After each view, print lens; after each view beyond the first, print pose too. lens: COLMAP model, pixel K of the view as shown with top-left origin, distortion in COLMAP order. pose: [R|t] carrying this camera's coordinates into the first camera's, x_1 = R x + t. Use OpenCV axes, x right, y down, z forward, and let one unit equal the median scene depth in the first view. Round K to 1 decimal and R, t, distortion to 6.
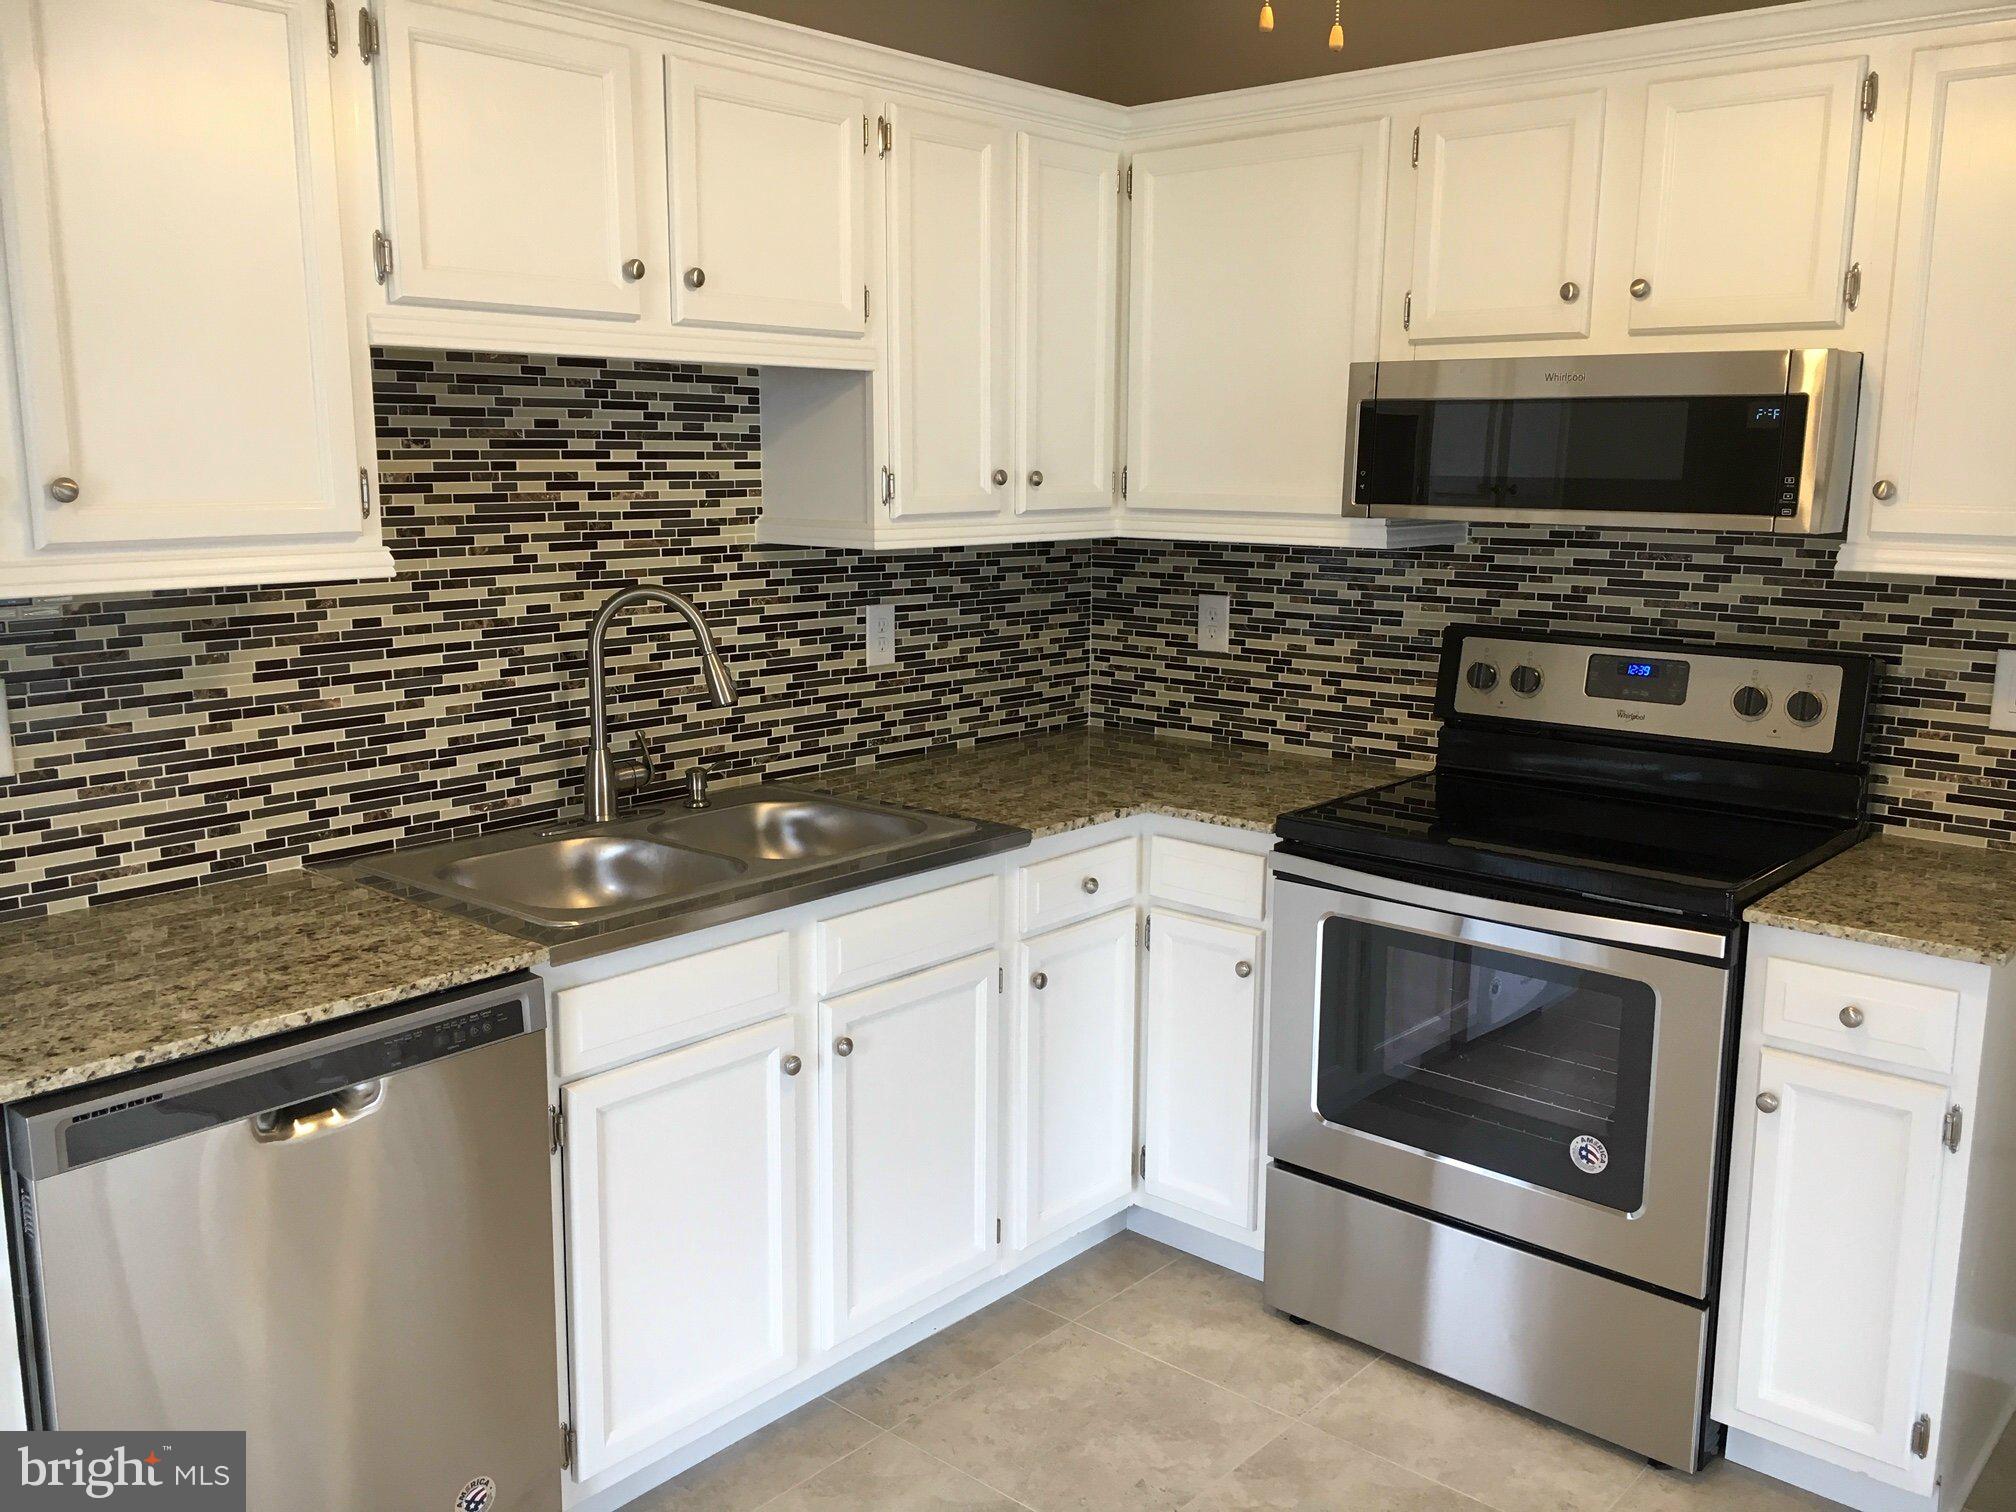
lens RADIAL K [[1729.5, 0, 1008.0], [0, 1729.5, 756.0], [0, 0, 1]] dist [0.076264, -0.100124]
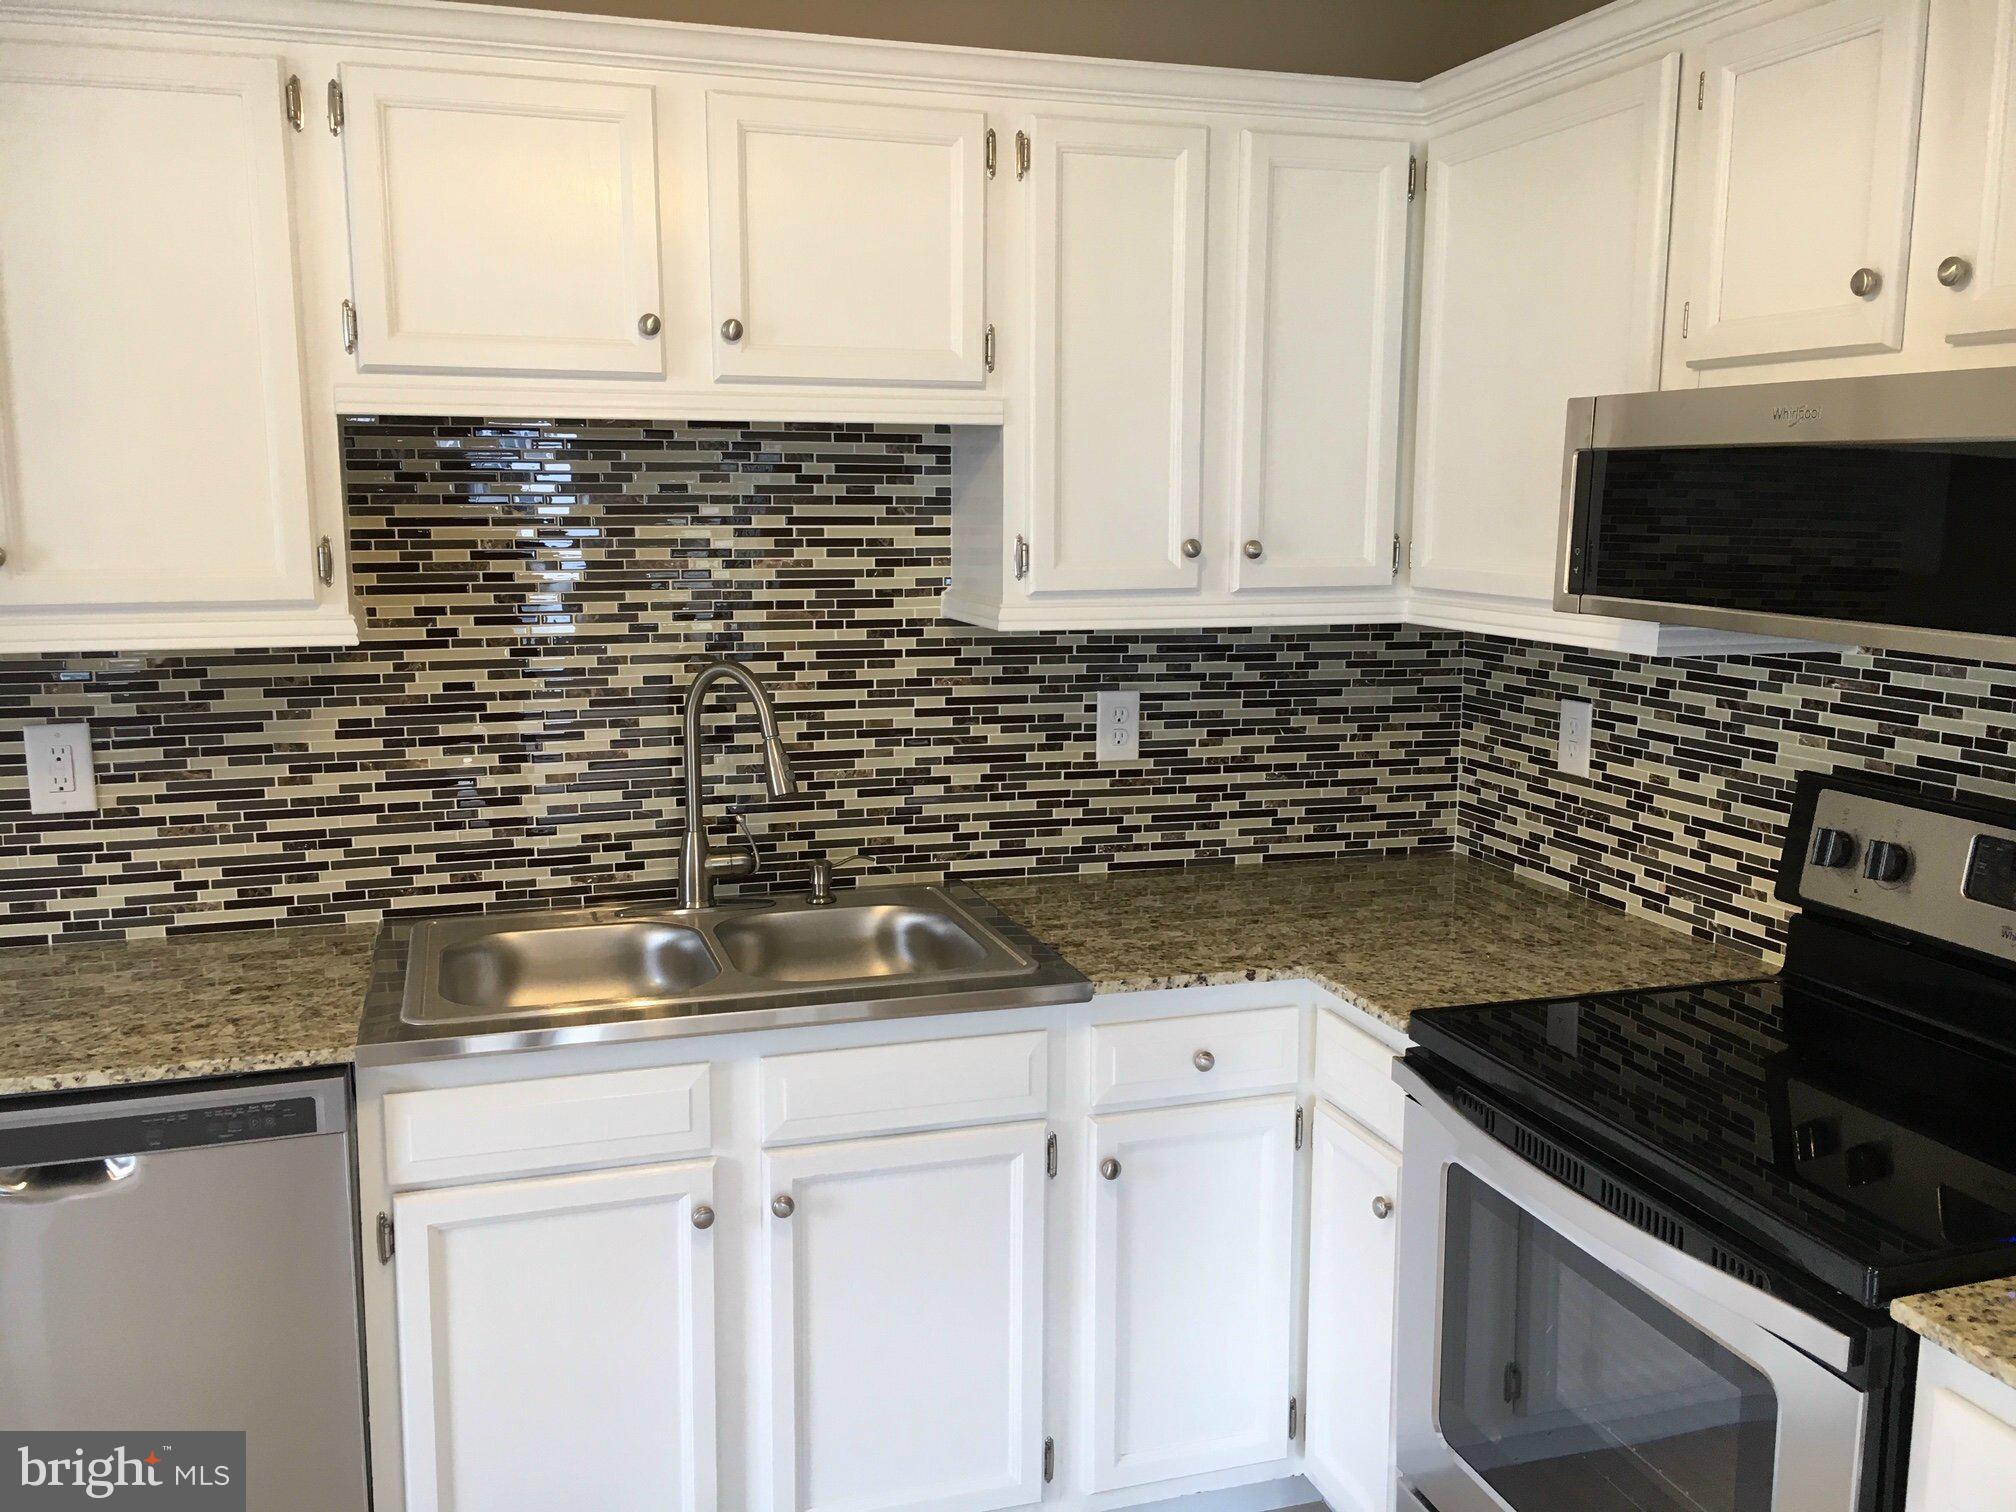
lens RADIAL K [[1729.5, 0, 1008.0], [0, 1729.5, 756.0], [0, 0, 1]] dist [0.076264, -0.100124]
pose [[0.854500, 0.076621, -0.513769, 0.381538], [-0.090158, 0.995926, -0.001422, -0.057295], [0.511567, 0.047536, 0.857927, 0.271147]]
